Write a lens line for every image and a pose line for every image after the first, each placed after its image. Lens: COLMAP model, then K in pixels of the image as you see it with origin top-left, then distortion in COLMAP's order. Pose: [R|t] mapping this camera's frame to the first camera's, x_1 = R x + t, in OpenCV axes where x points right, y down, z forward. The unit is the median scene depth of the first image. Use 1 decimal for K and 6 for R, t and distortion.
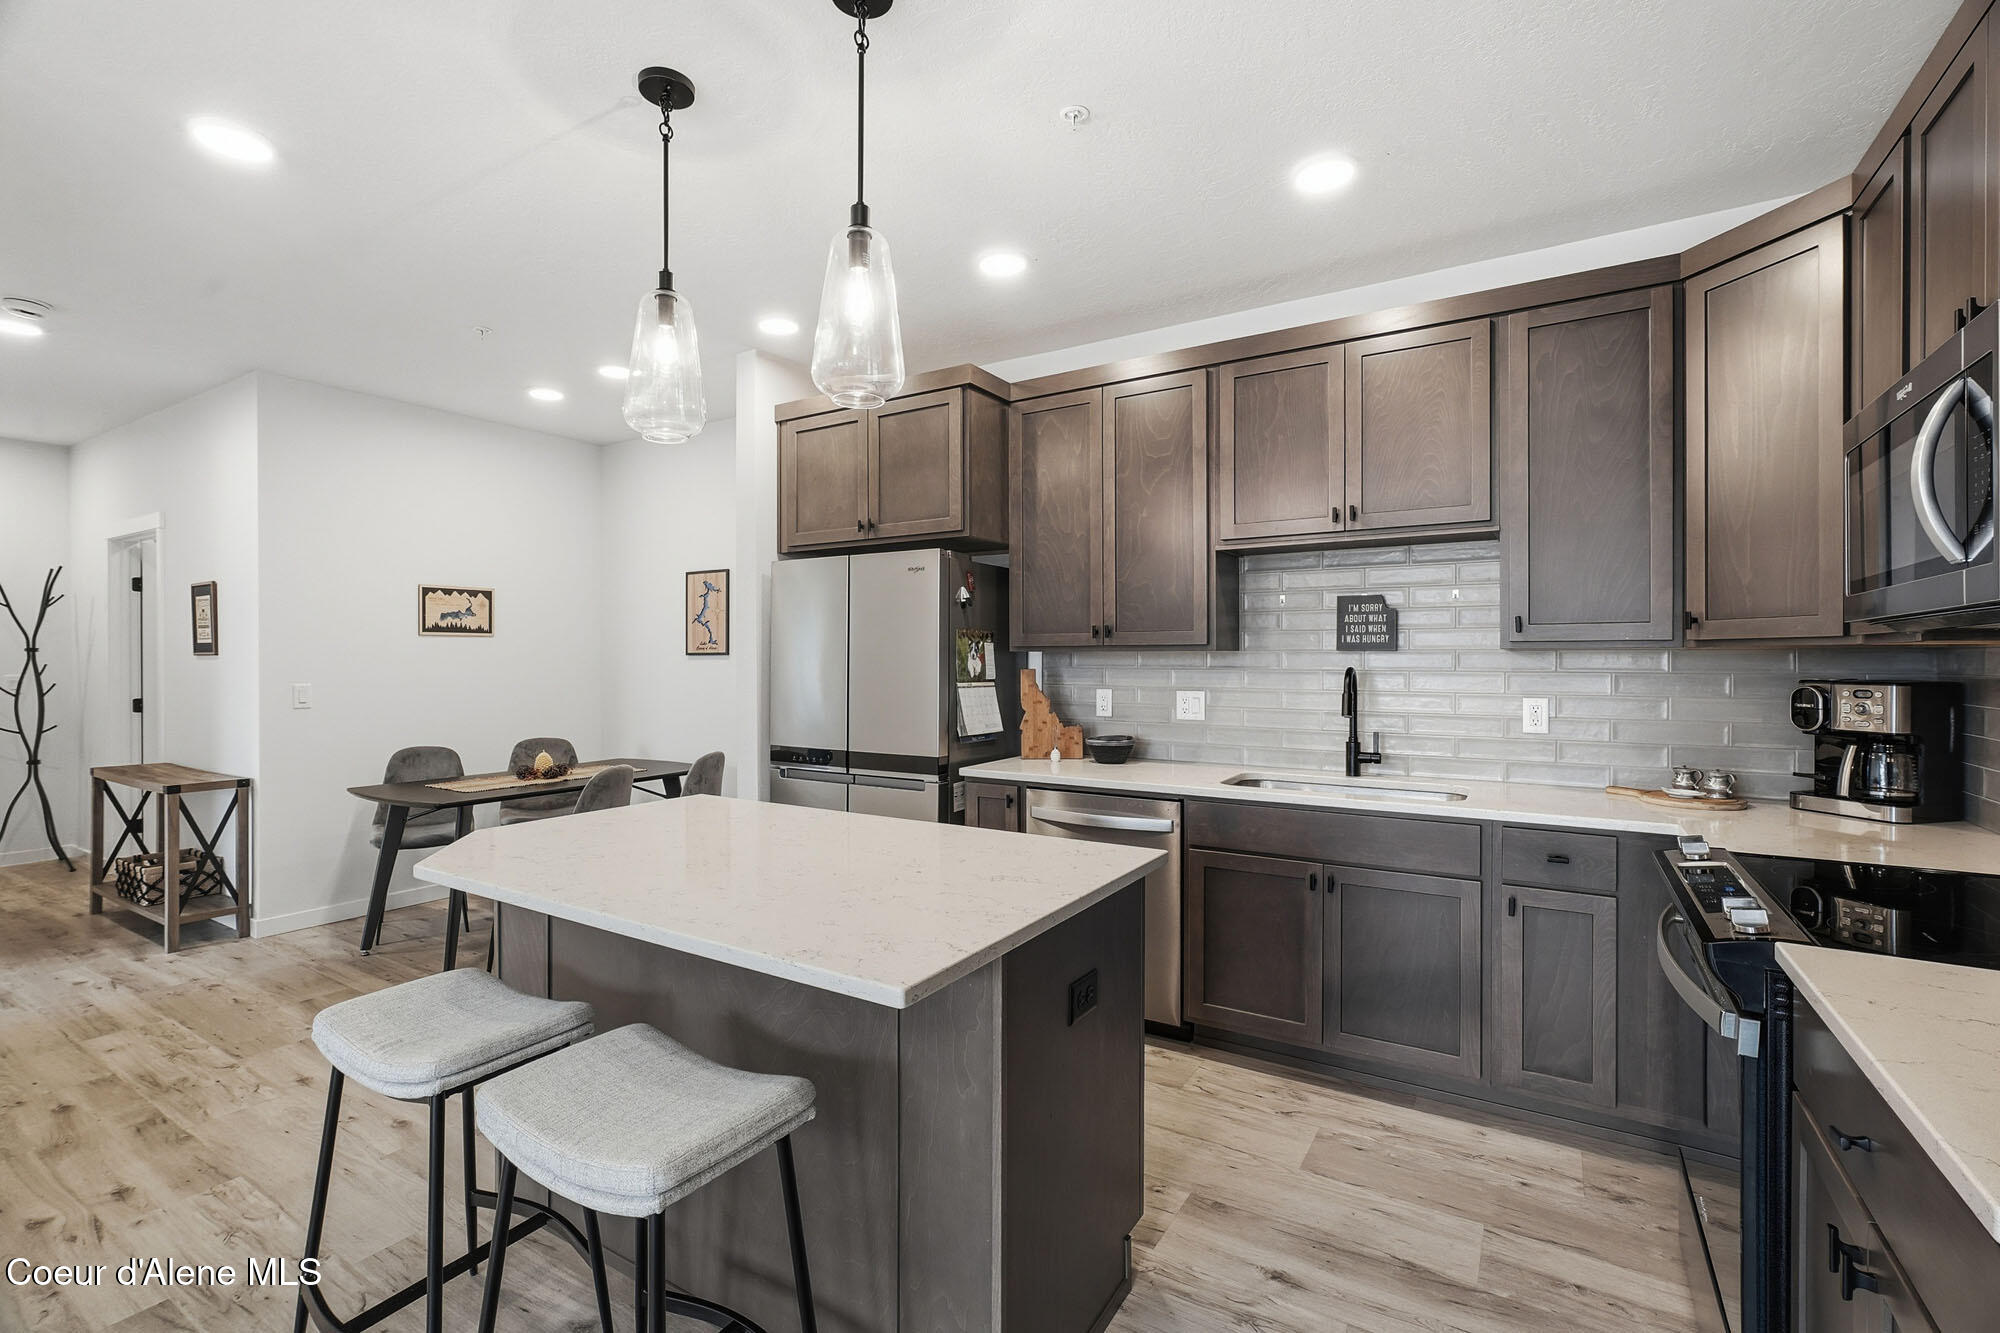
lens RADIAL K [[883.8, 0, 992.9], [0, 883.8, 665.0], [0, 0, 1]] dist [-0.004969, 0.000349]
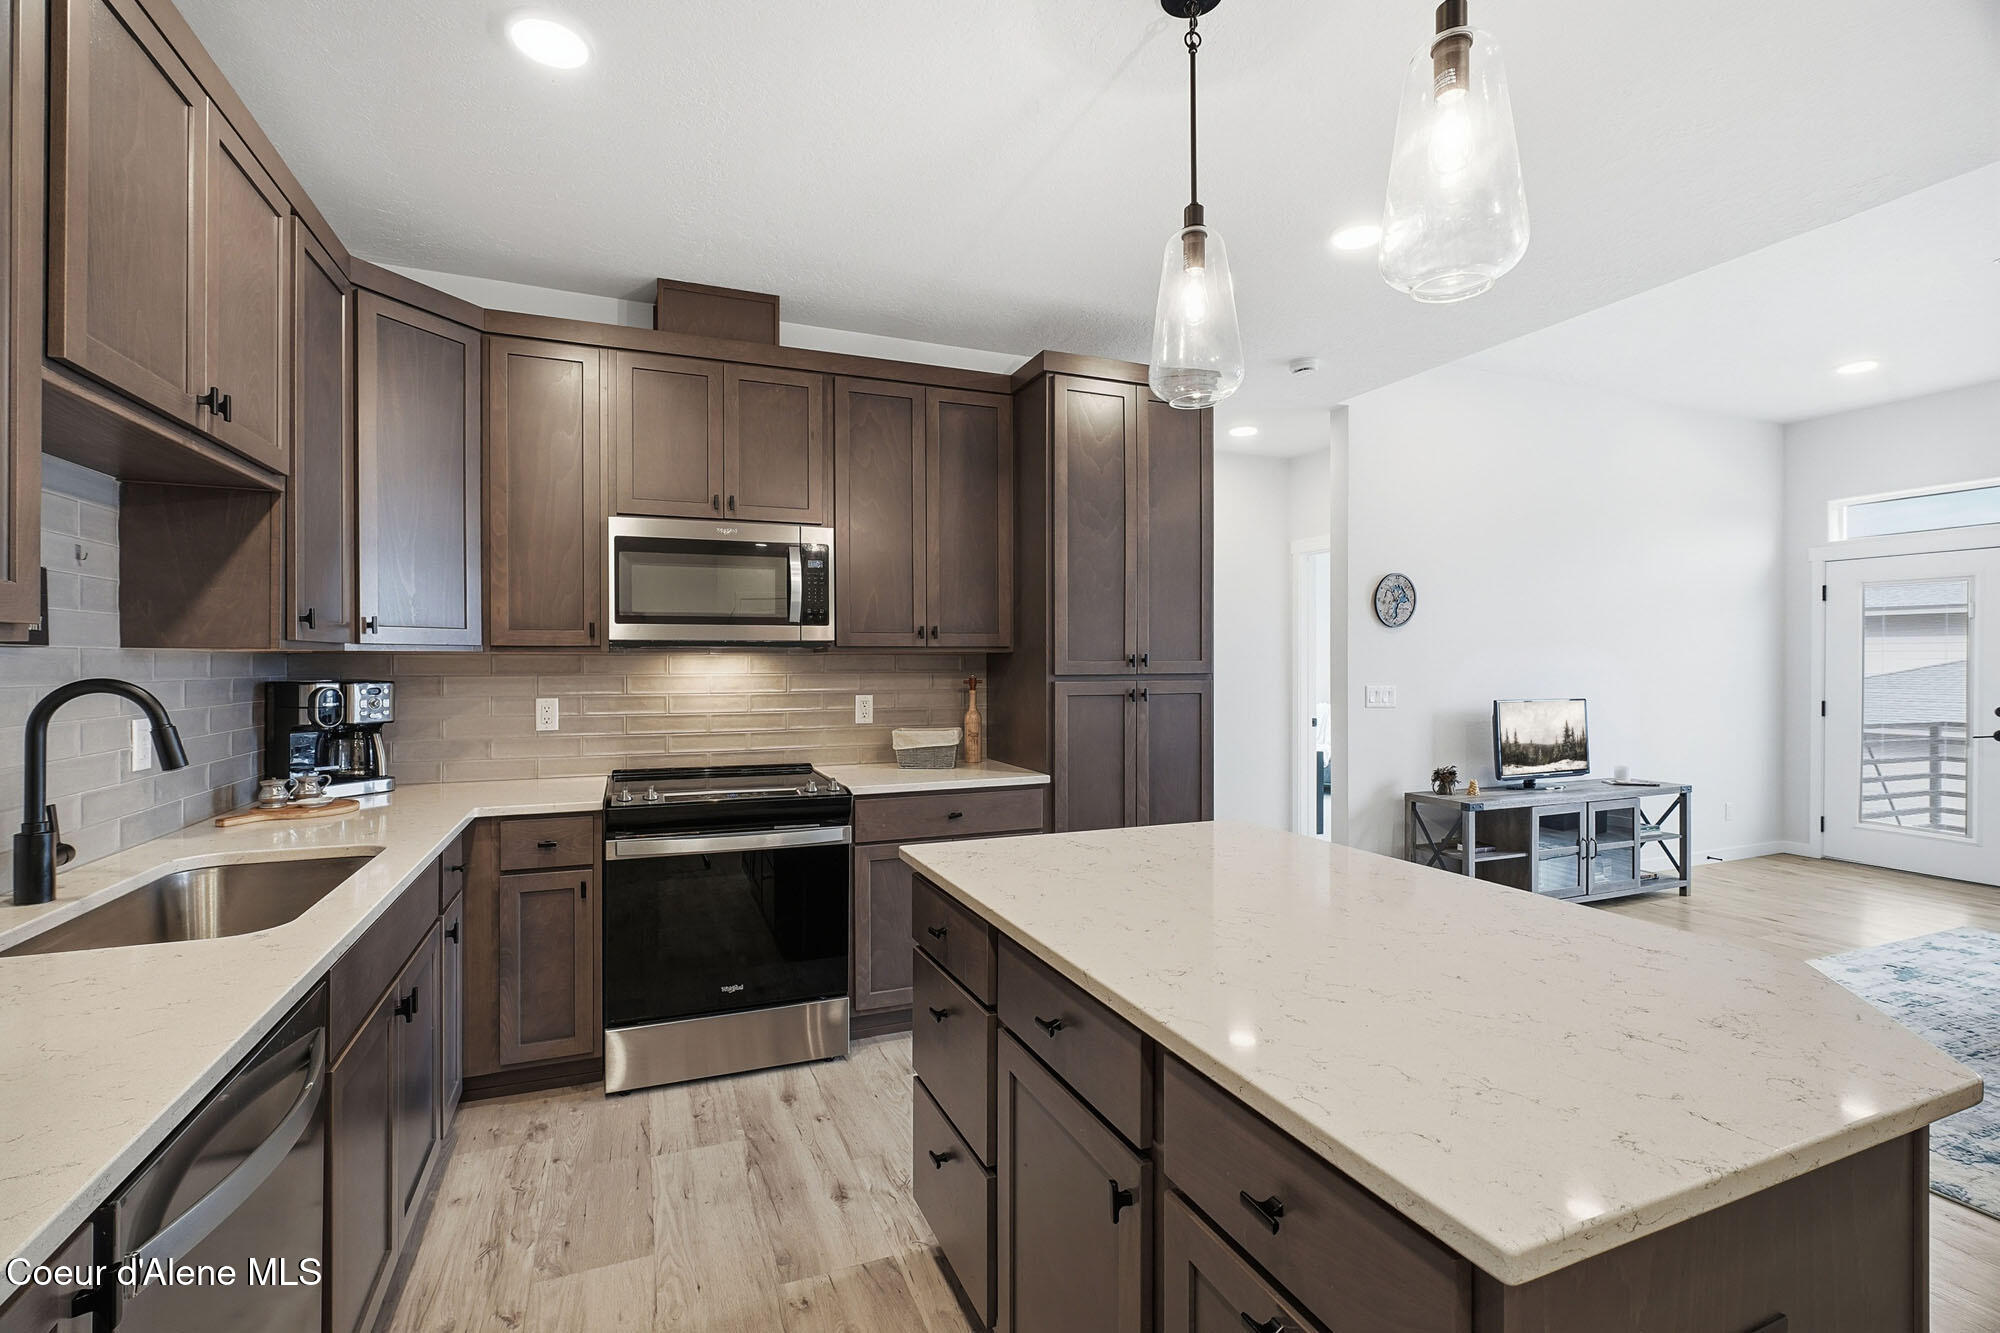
lens RADIAL K [[883.8, 0, 992.9], [0, 883.8, 665.0], [0, 0, 1]] dist [-0.004969, 0.000349]
pose [[-0.814006, -0.000963, 0.580855, -0.304184], [0.003302, 0.999975, 0.006284, -0.005532], [-0.580847, 0.007033, -0.813983, 1.088267]]
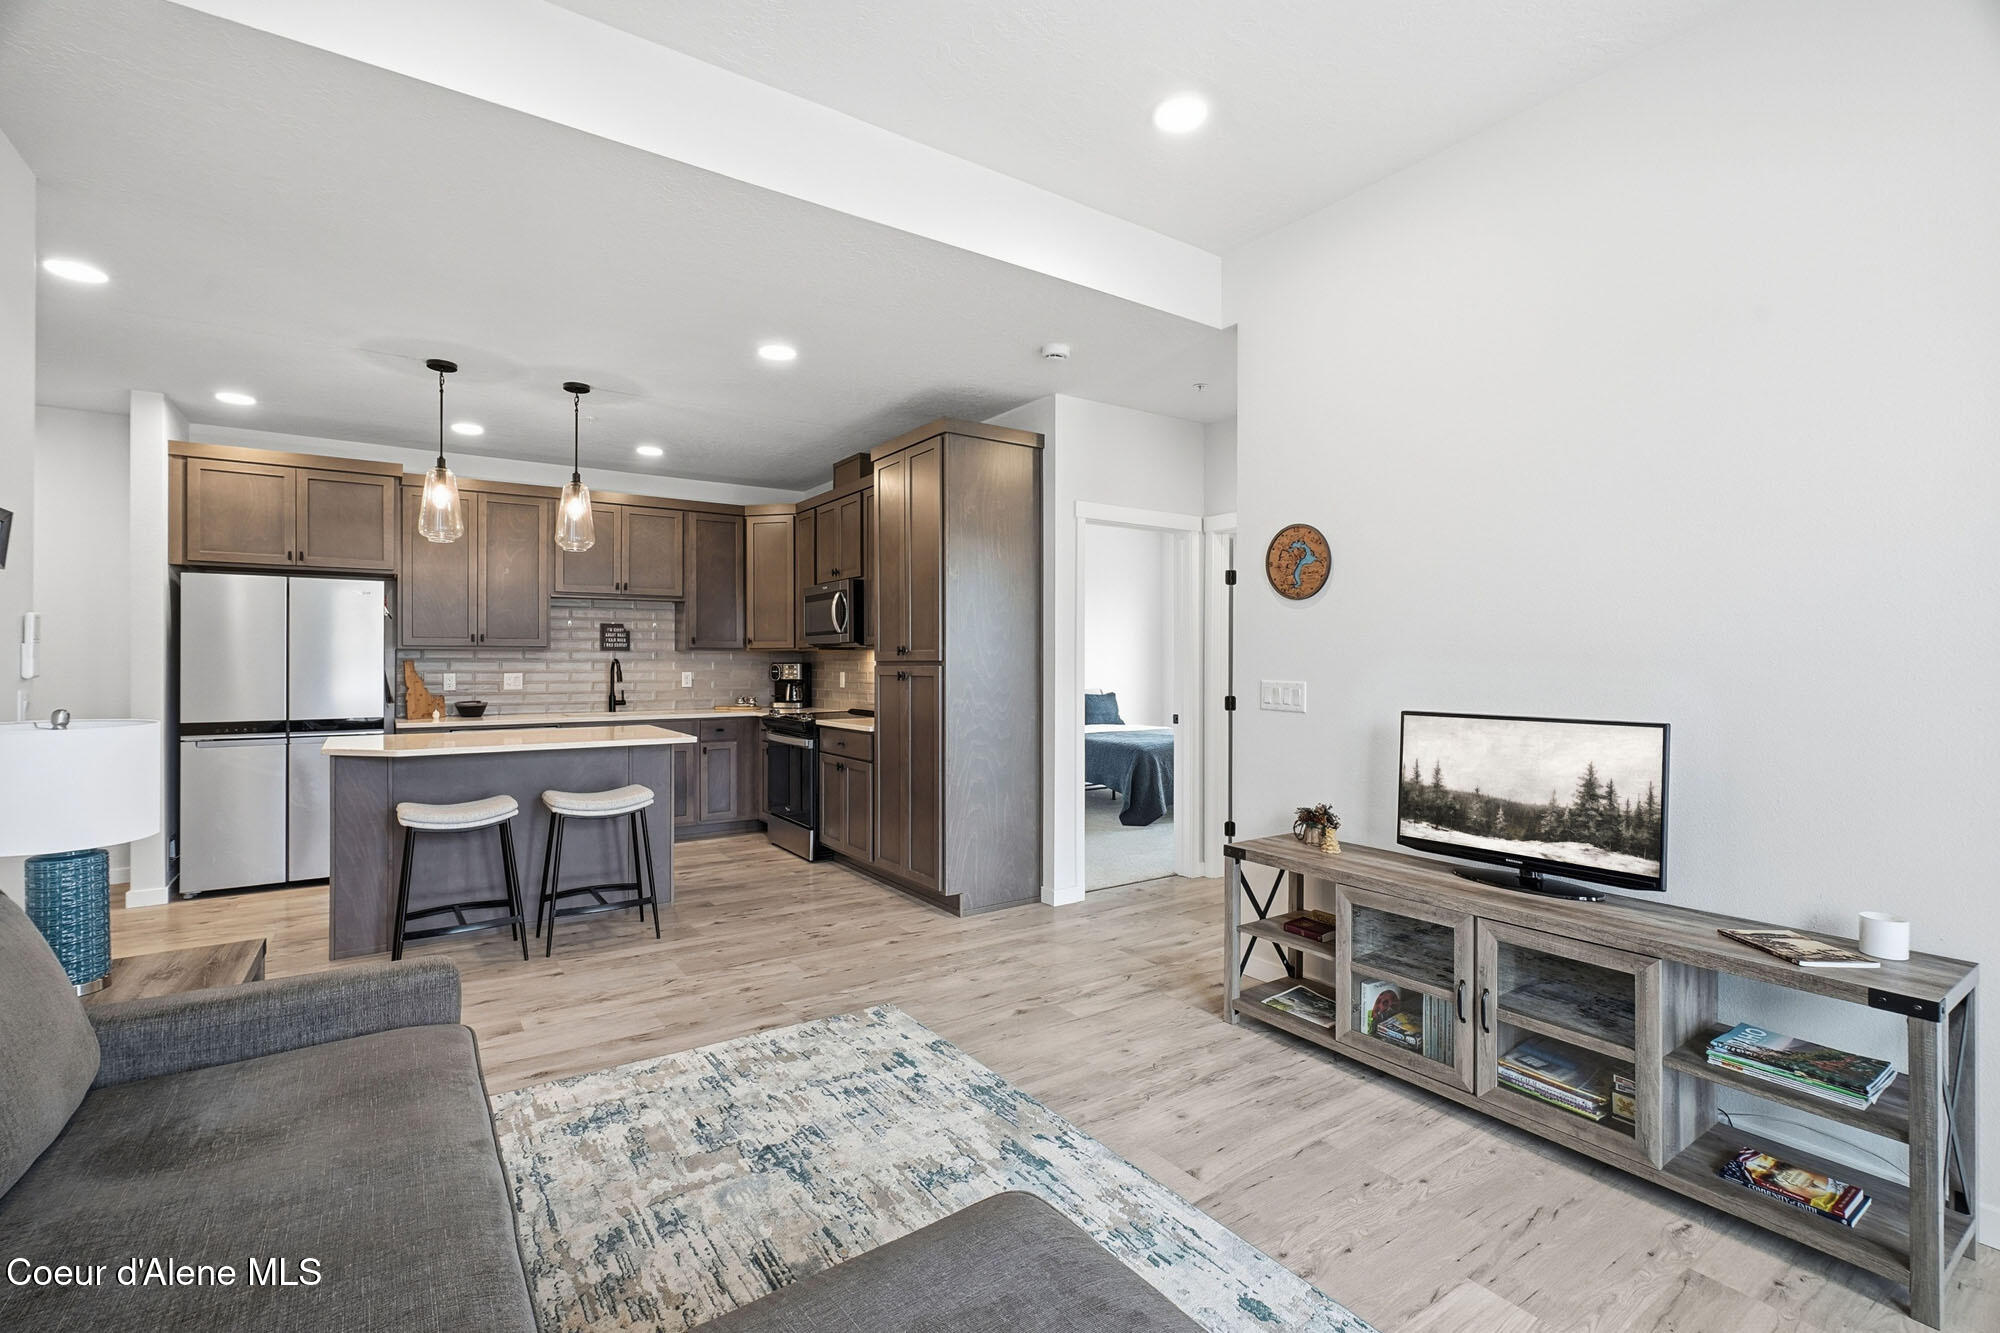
lens RADIAL K [[901.9, 0, 989.9], [0, 901.9, 655.2], [0, 0, 1]] dist [-0.002632, 0.000265]
pose [[0.400084, 0.004767, 0.916466, -1.147735], [0.005955, 0.999952, -0.007801, 0.016071], [-0.916459, 0.008579, 0.400036, -0.629225]]
